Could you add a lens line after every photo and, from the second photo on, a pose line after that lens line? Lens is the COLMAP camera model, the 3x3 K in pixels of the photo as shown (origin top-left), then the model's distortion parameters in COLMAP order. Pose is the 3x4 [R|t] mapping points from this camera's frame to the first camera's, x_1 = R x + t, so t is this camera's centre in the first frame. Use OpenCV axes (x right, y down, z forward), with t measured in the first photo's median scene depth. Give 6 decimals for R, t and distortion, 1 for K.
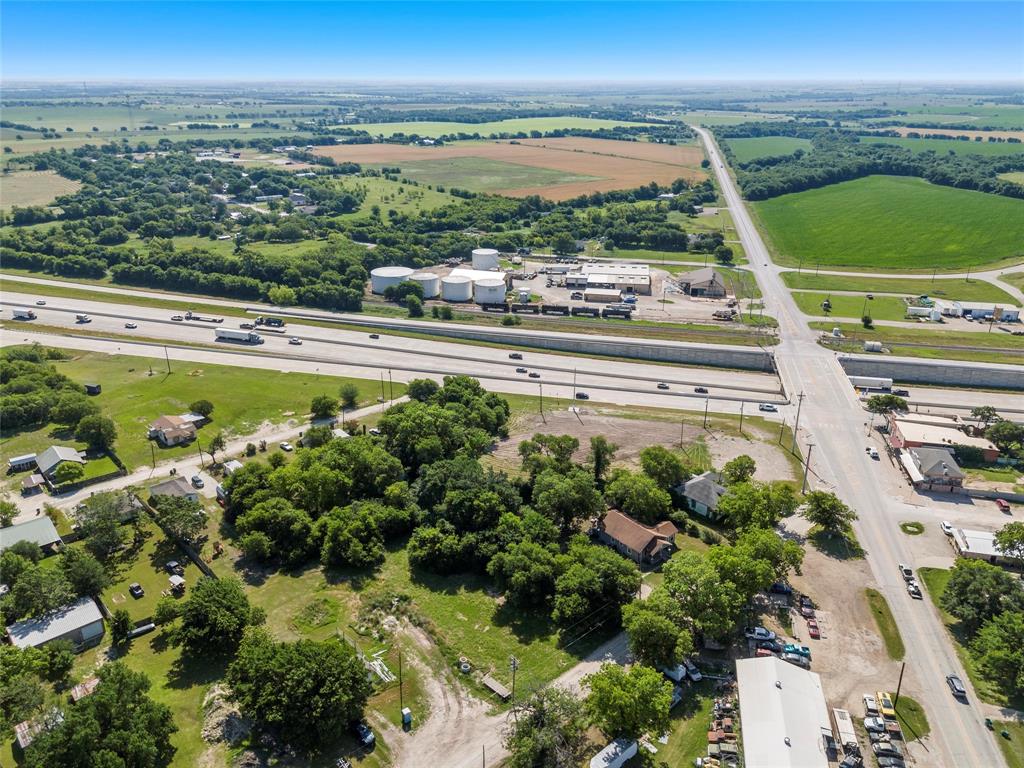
lens RADIAL K [[751.9, 0, 507.9], [0, 751.9, 385.7], [0, 0, 1]] dist [0.056381, -0.046959]
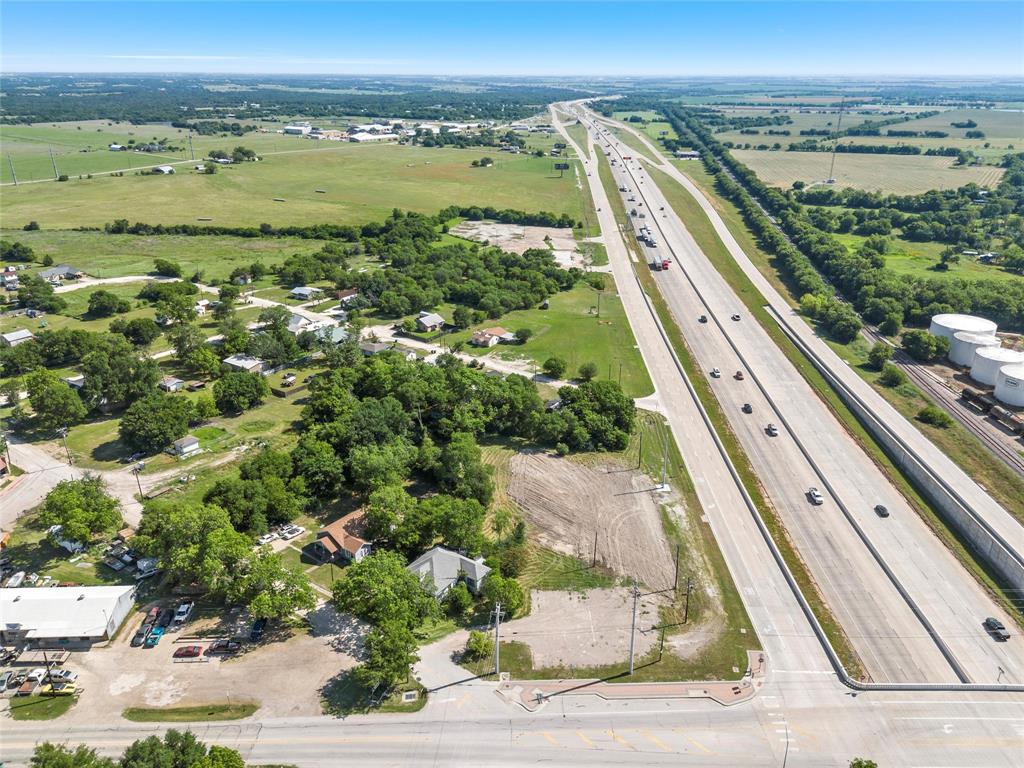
lens RADIAL K [[751.9, 0, 513.6], [0, 751.9, 387.4], [0, 0, 1]] dist [0.056381, -0.046959]
pose [[0.233328, 0.376560, -0.896527, 0.511645], [-0.365343, 0.888376, 0.278052, -0.158972], [0.901156, 0.262663, 0.344857, 0.401572]]
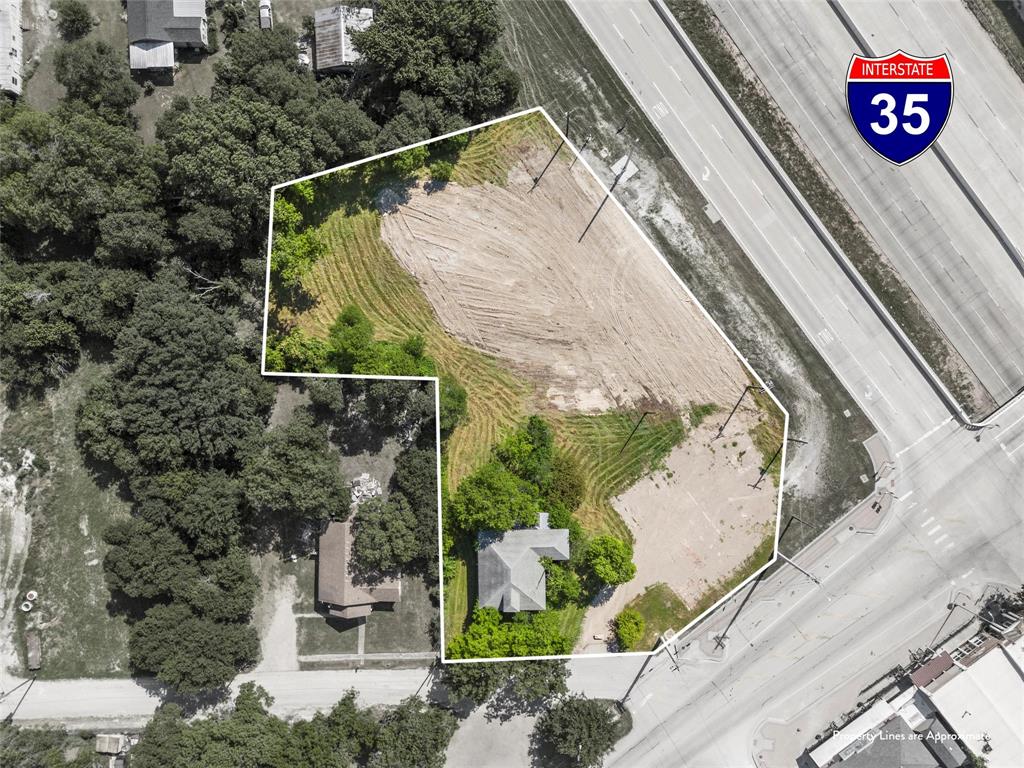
lens RADIAL K [[751.9, 0, 510.4], [0, 751.9, 382.3], [0, 0, 1]] dist [0.056381, -0.046959]
pose [[0.765520, 0.643172, -0.017551, 0.092825], [-0.217634, 0.284512, 0.933643, -0.276545], [0.605486, -0.710903, 0.357776, 0.478116]]
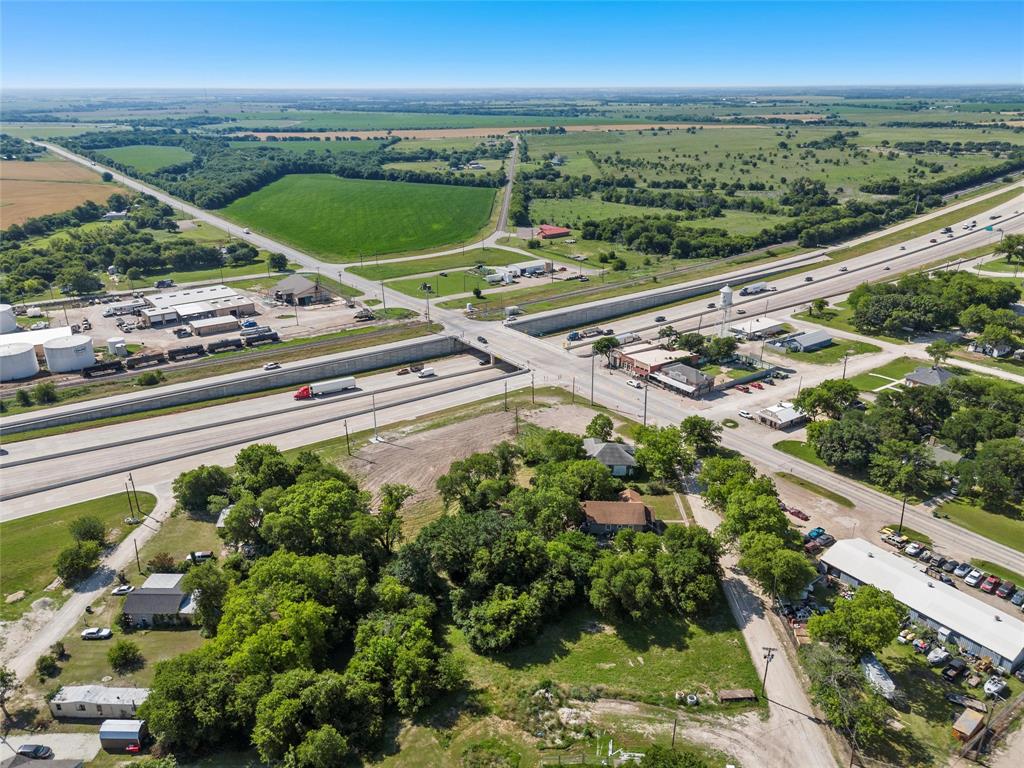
lens RADIAL K [[751.9, 0, 514.5], [0, 751.9, 383.9], [0, 0, 1]] dist [0.056381, -0.046959]
pose [[0.672882, -0.276491, 0.686136, -0.280696], [0.285366, 0.952751, 0.104075, -0.054806], [-0.682492, 0.125770, 0.719990, 0.174987]]
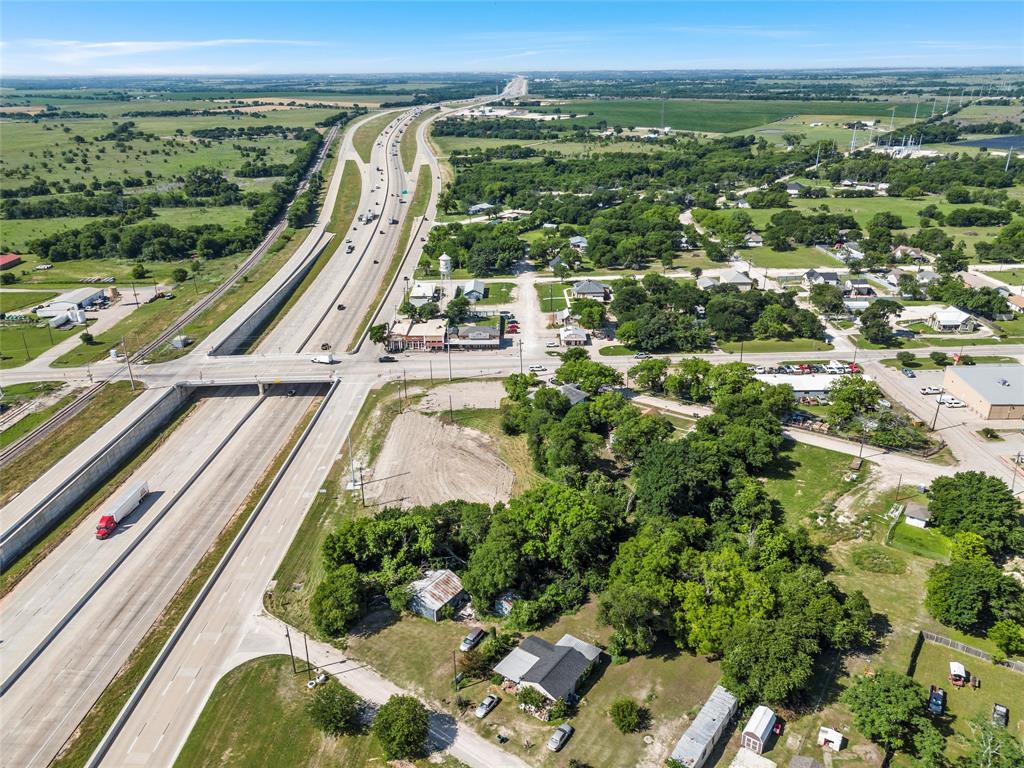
lens RADIAL K [[751.9, 0, 517.0], [0, 751.9, 391.4], [0, 0, 1]] dist [0.056381, -0.046959]
pose [[-0.224324, -0.381374, 0.896790, -0.426437], [0.375282, 0.815463, 0.440662, -0.228417], [-0.899357, 0.435400, -0.039805, 0.601654]]
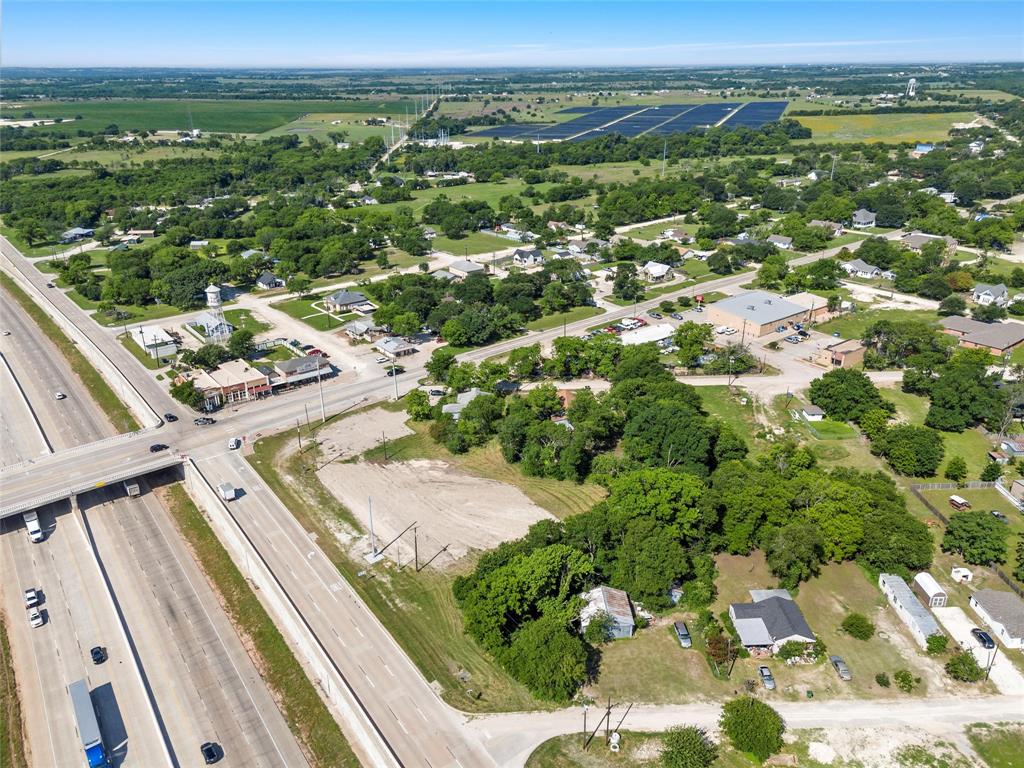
lens RADIAL K [[751.9, 0, 520.8], [0, 751.9, 383.7], [0, 0, 1]] dist [0.056381, -0.046959]
pose [[-0.774584, -0.242747, 0.584032, -0.250805], [0.243541, 0.737734, 0.629632, -0.323832], [-0.583701, 0.629939, -0.512318, 0.832555]]
